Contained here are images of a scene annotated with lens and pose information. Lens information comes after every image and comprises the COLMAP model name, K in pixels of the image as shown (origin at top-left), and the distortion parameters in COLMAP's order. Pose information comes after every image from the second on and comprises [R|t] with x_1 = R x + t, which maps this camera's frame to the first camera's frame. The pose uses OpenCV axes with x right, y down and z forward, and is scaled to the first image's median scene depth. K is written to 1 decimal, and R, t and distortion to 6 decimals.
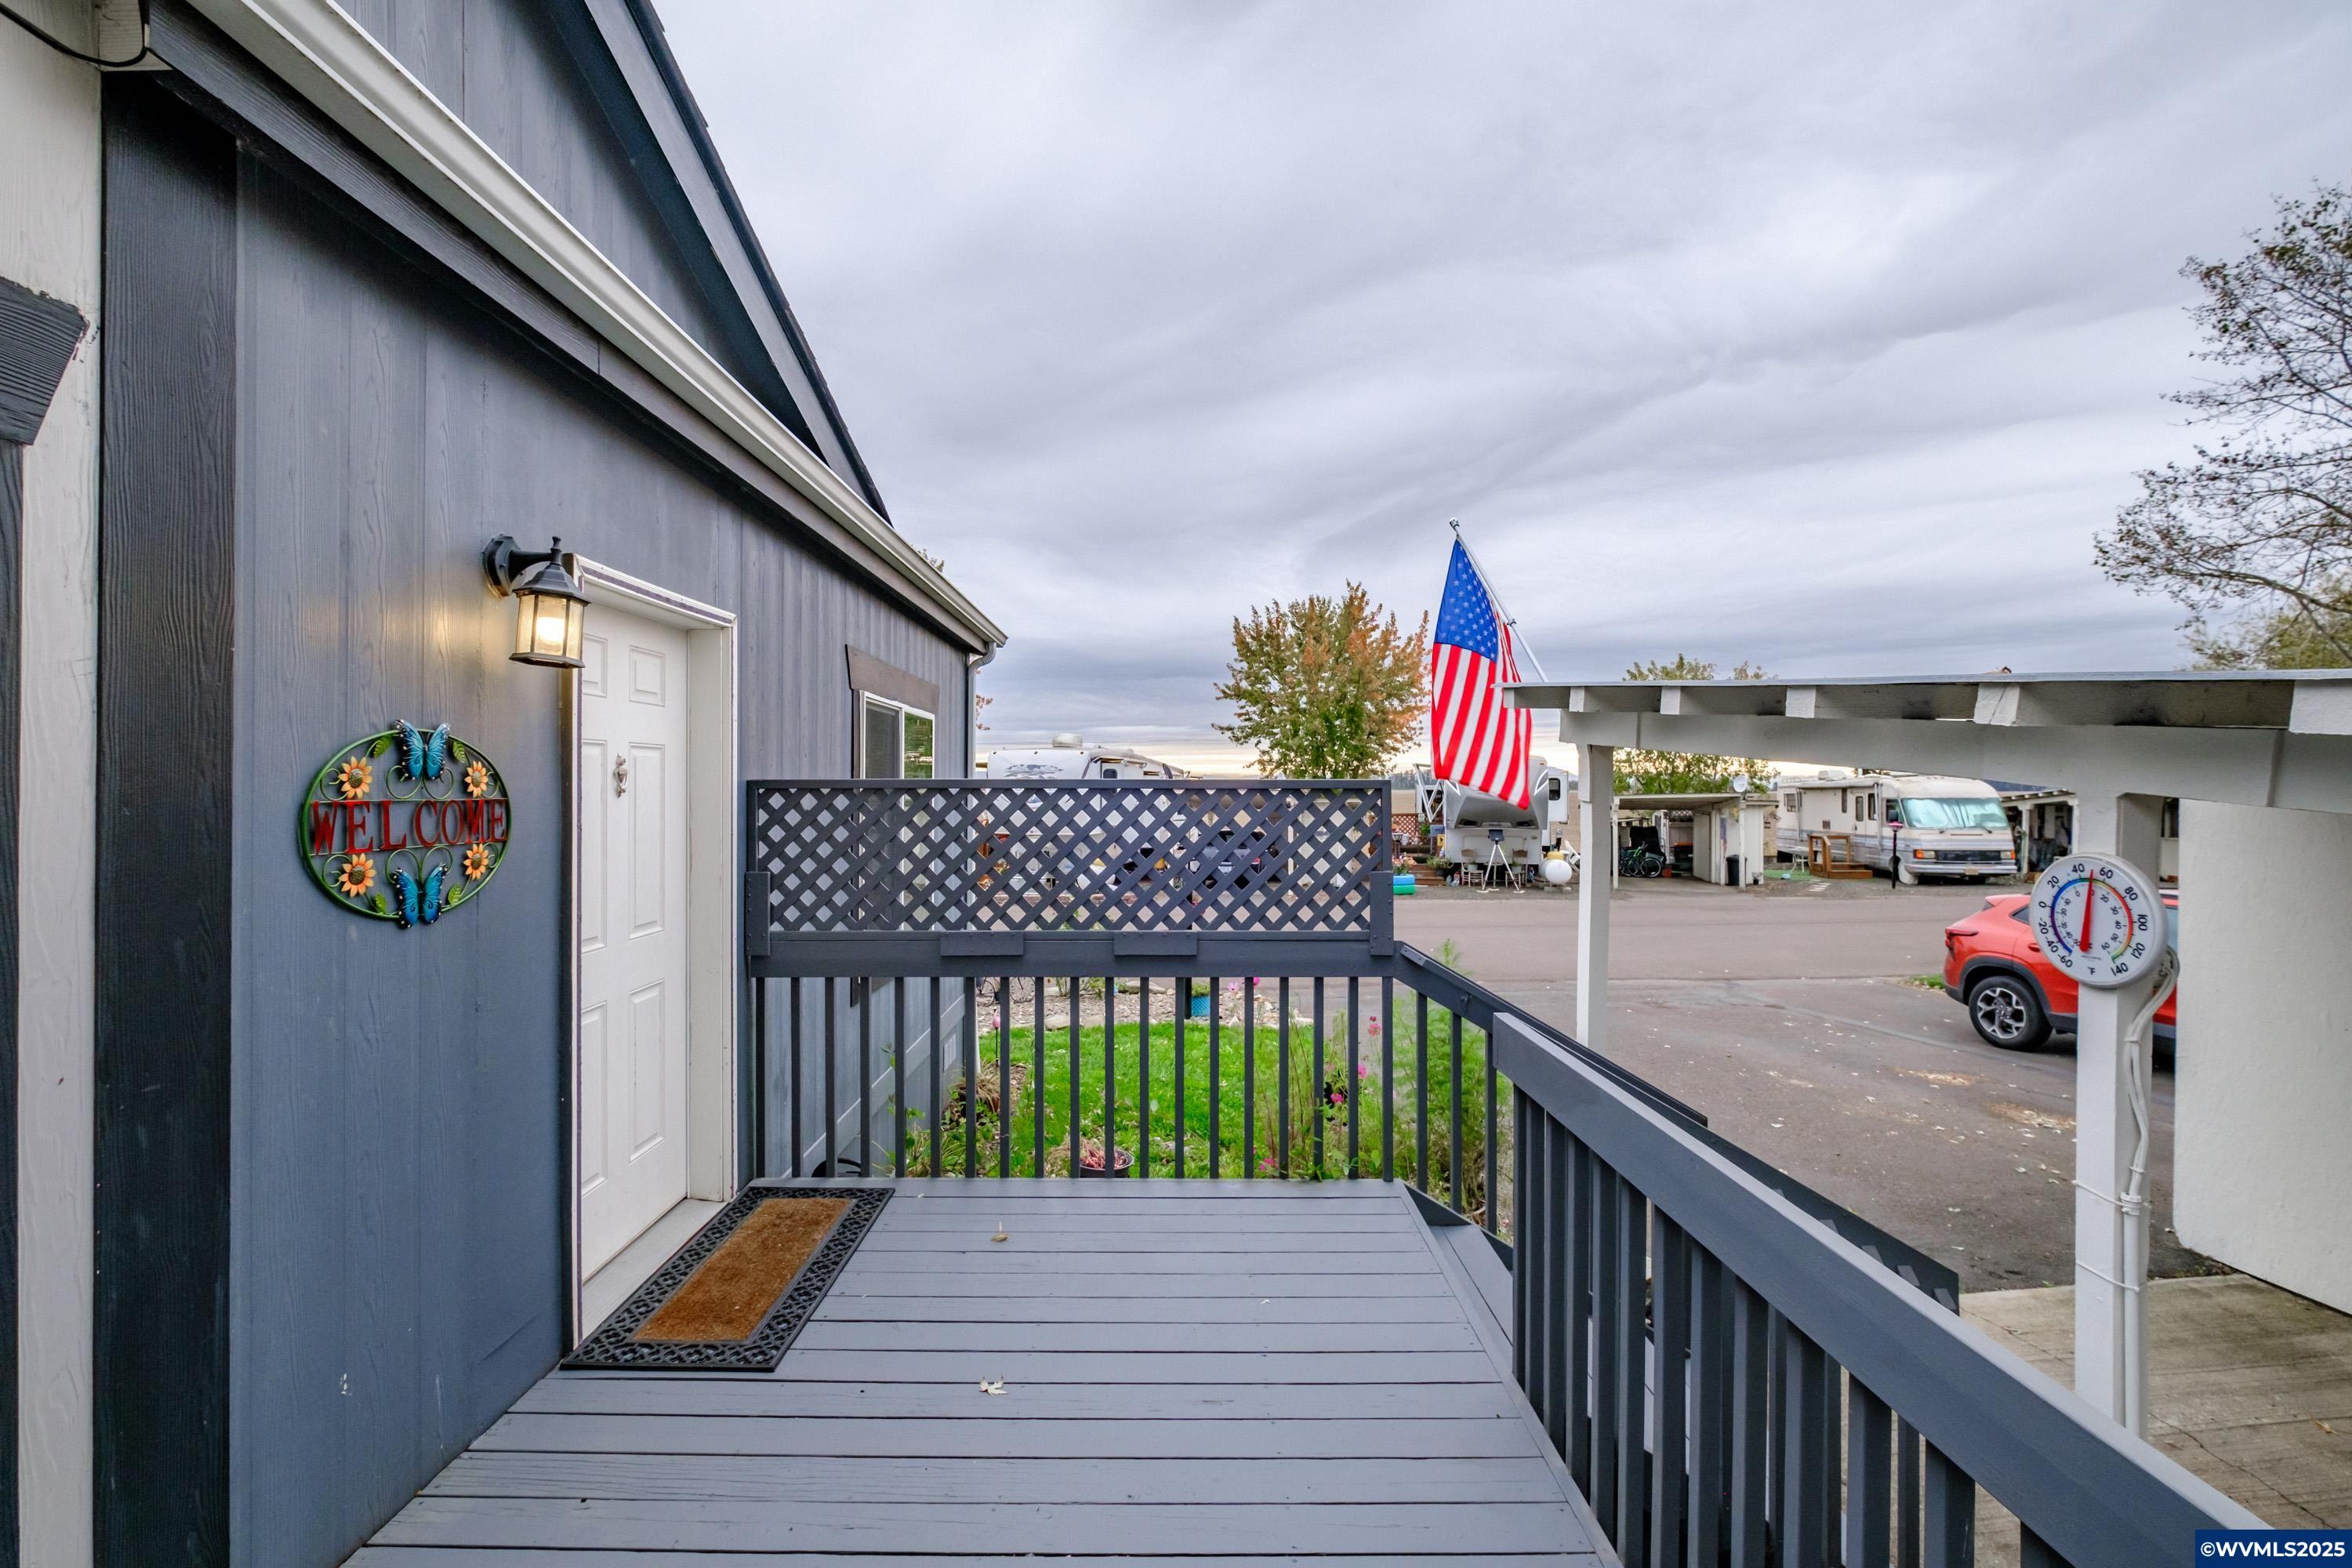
lens RADIAL K [[1021.6, 0, 1169.4], [0, 1021.6, 787.0], [0, 0, 1]] dist [-0.009421, 0.001321]
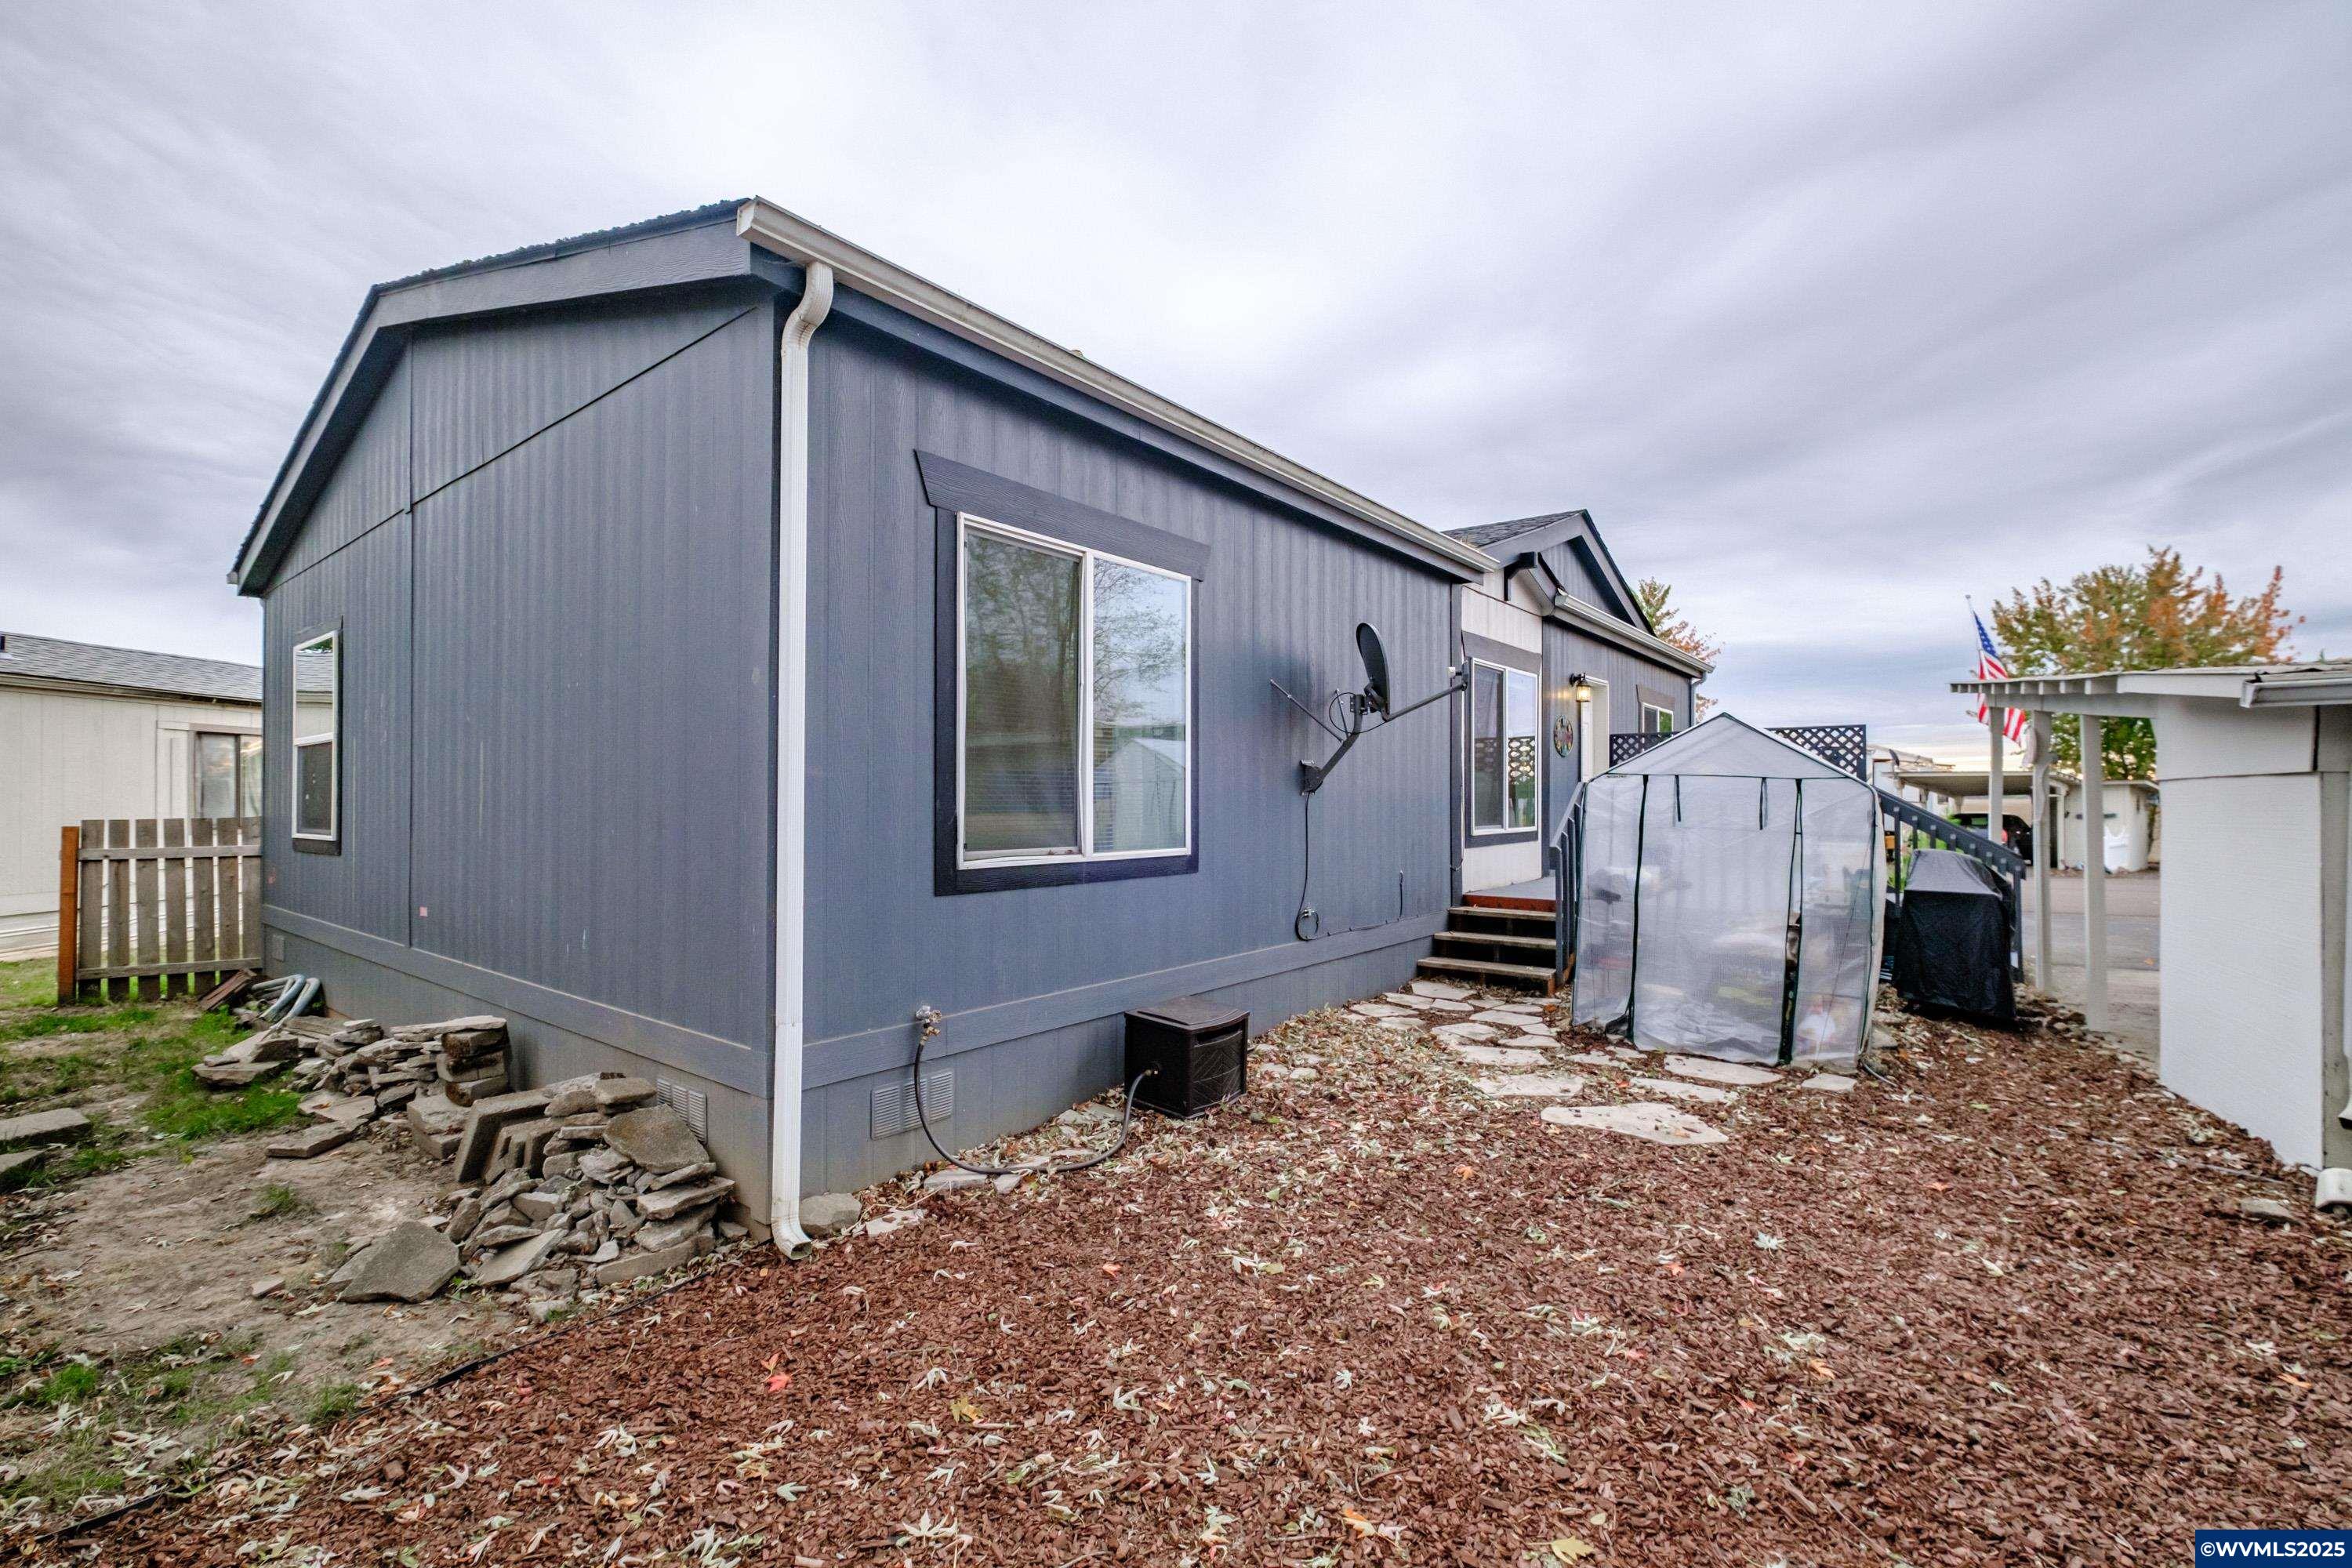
lens RADIAL K [[1021.6, 0, 1164.0], [0, 1021.6, 782.8], [0, 0, 1]] dist [-0.009421, 0.001321]
pose [[0.780931, -0.009409, -0.624546, 0.216302], [0.000917, 0.999903, -0.013917, 0.086294], [0.624616, 0.010296, 0.780864, -1.069125]]
